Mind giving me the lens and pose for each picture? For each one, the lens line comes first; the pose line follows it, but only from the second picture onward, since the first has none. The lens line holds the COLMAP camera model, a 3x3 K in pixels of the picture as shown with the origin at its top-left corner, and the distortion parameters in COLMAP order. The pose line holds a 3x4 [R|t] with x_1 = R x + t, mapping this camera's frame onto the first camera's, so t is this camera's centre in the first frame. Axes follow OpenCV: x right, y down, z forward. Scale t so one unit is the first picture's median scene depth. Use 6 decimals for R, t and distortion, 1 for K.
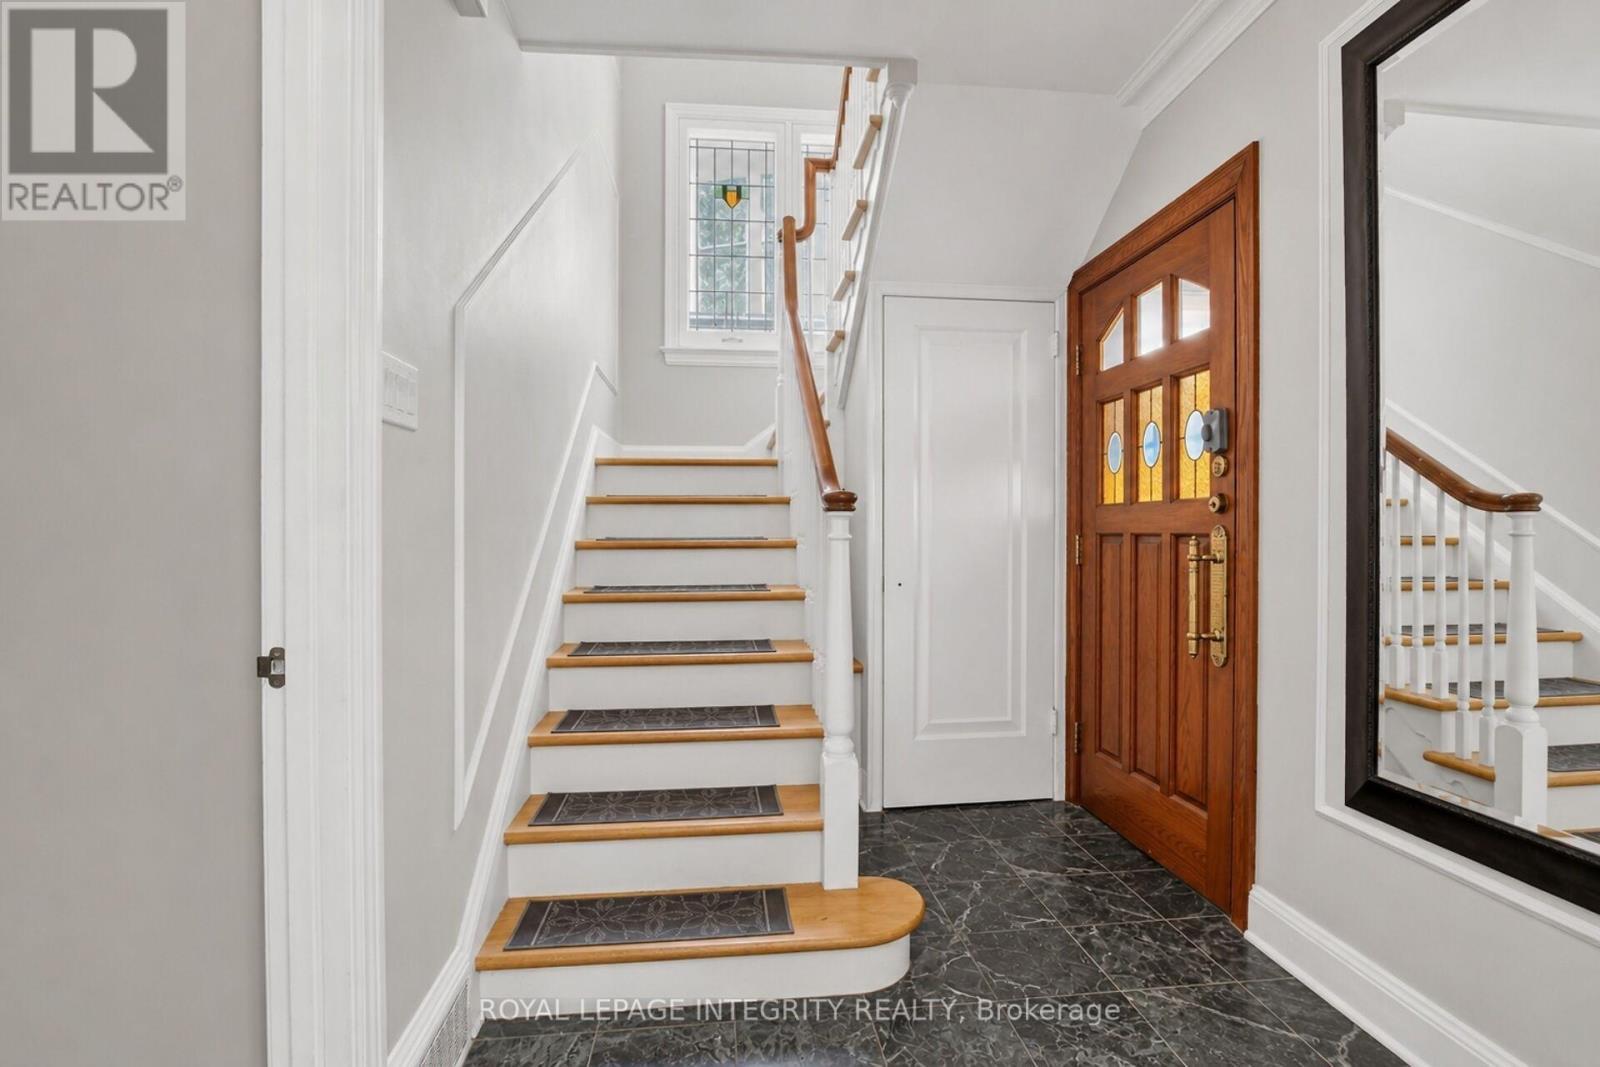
lens RADIAL K [[811.7, 0, 807.9], [0, 811.7, 535.7], [0, 0, 1]] dist [-0.000576, 0.000041]
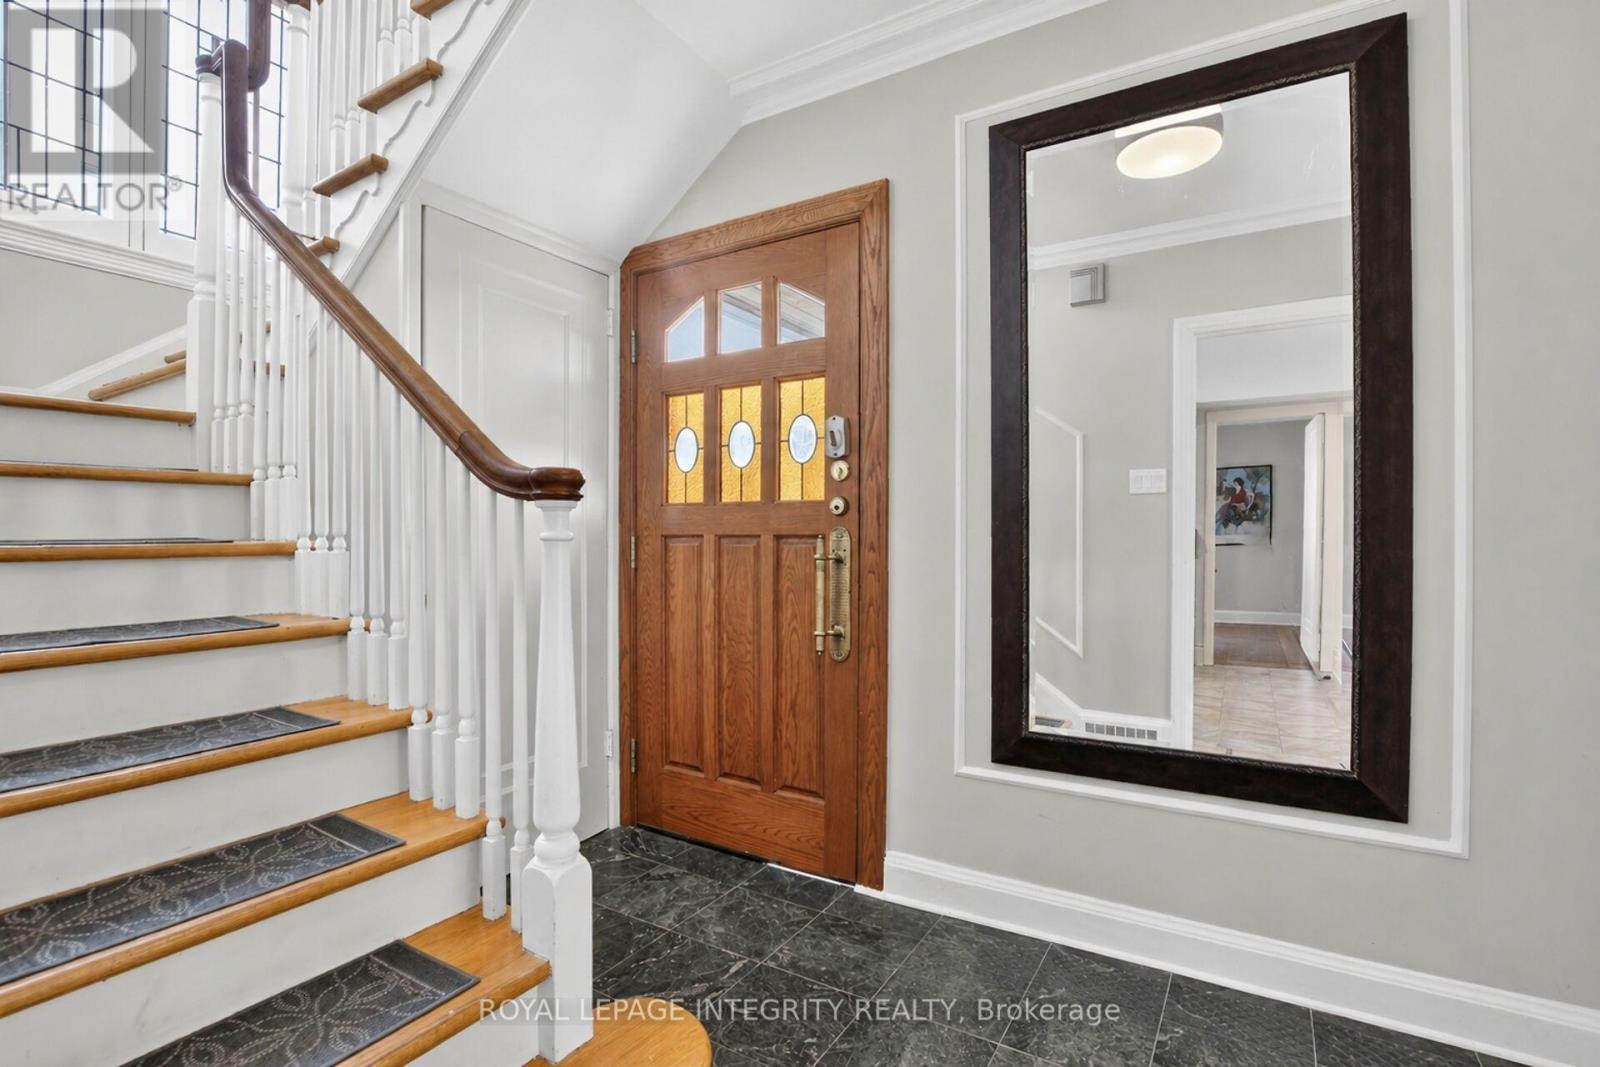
lens RADIAL K [[759.5, 0, 798.5], [0, 759.5, 551.9], [0, 0, 1]] dist [-0.045035, 0.000182]
pose [[0.617908, -0.015940, 0.786089, -0.281555], [0.000814, 0.999807, 0.019634, 0.000868], [-0.786250, -0.011492, 0.617801, 0.401993]]
